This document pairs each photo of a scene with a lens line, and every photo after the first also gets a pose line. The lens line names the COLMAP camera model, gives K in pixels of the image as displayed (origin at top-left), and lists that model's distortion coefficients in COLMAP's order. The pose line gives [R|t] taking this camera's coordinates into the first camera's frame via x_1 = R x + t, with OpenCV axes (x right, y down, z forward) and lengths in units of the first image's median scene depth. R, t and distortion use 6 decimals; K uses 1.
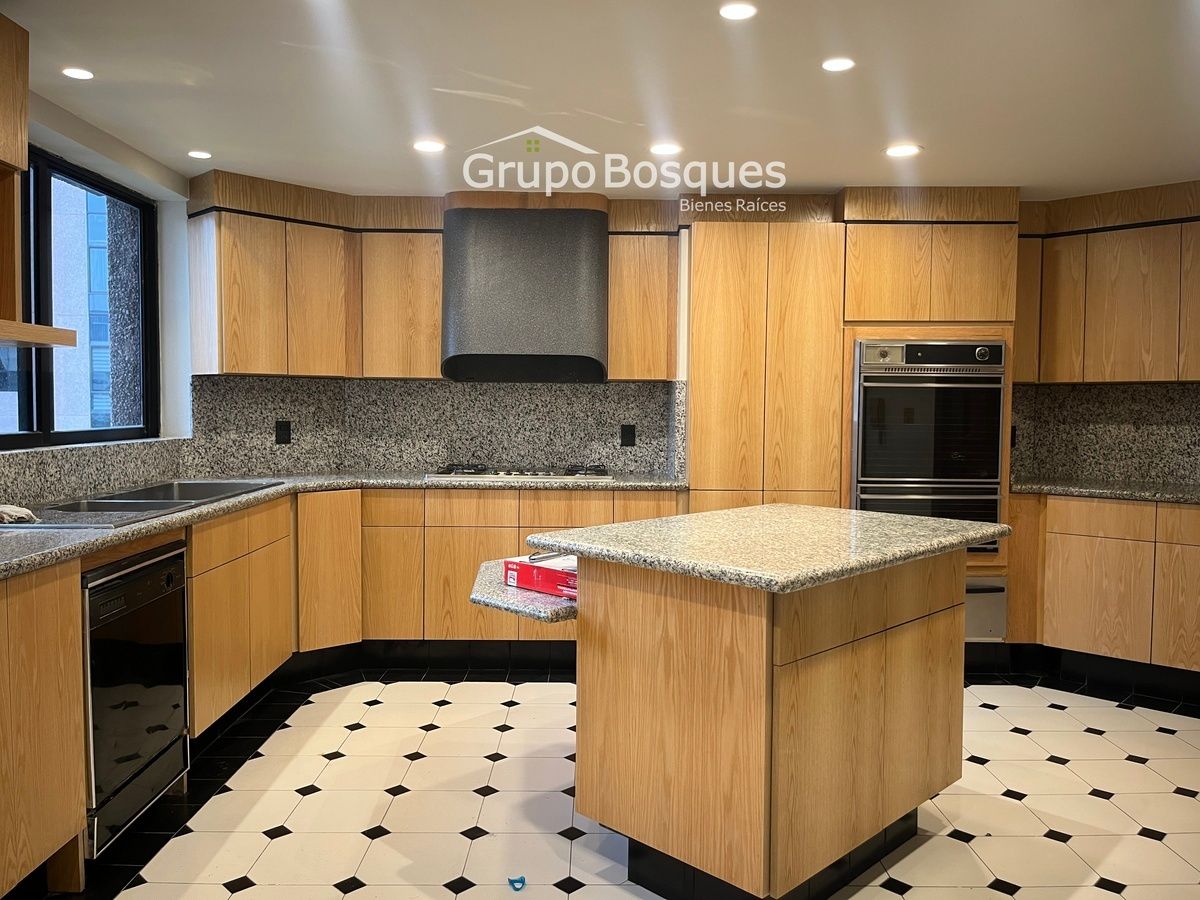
lens RADIAL K [[902.8, 0, 595.9], [0, 902.8, 445.4], [0, 0, 1]] dist [0.011149, -0.026955]
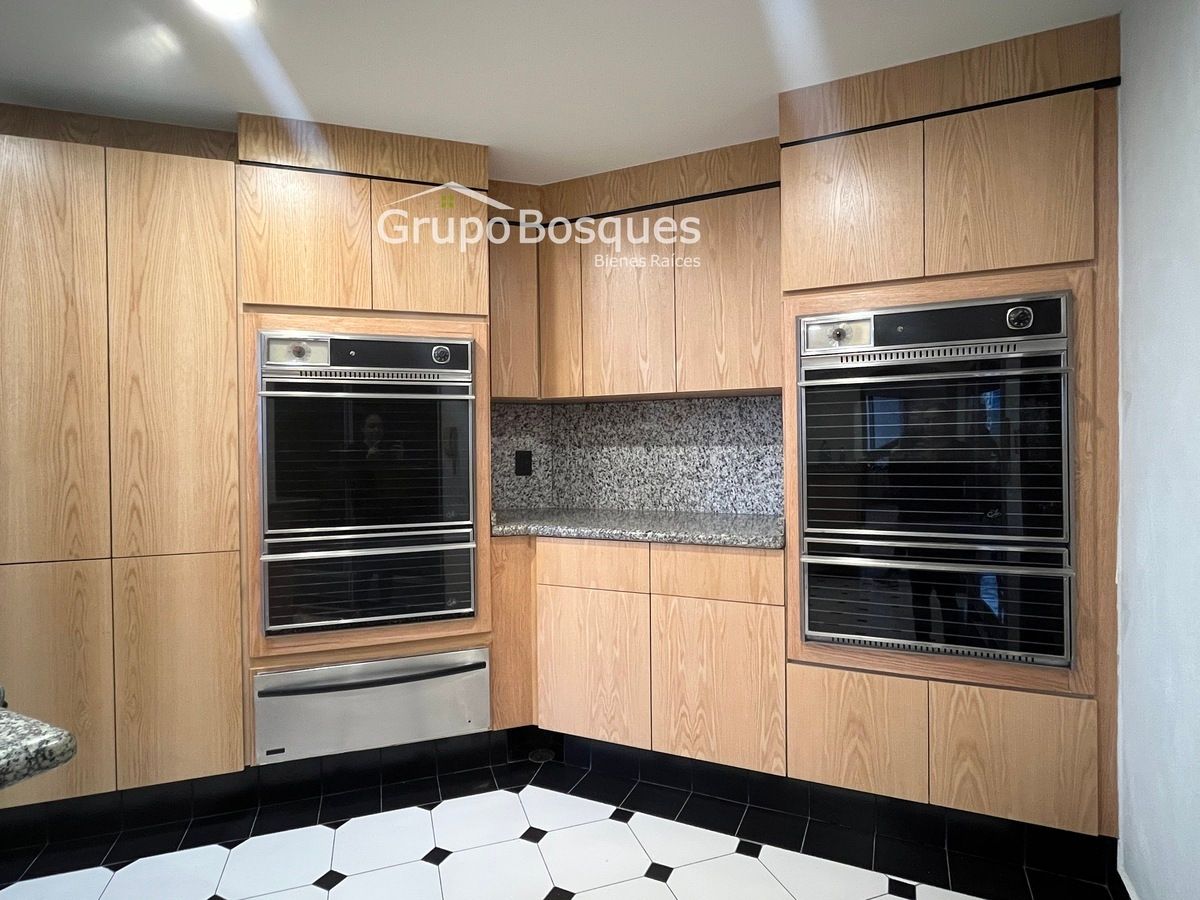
lens RADIAL K [[634.6, 0, 601.0], [0, 634.6, 448.5], [0, 0, 1]] dist [-0.001819, 0.000360]
pose [[0.942690, -0.019568, 0.333096, 0.369836], [0.032357, 0.998935, -0.032890, -0.001921], [-0.332098, 0.041783, 0.942319, 0.455163]]
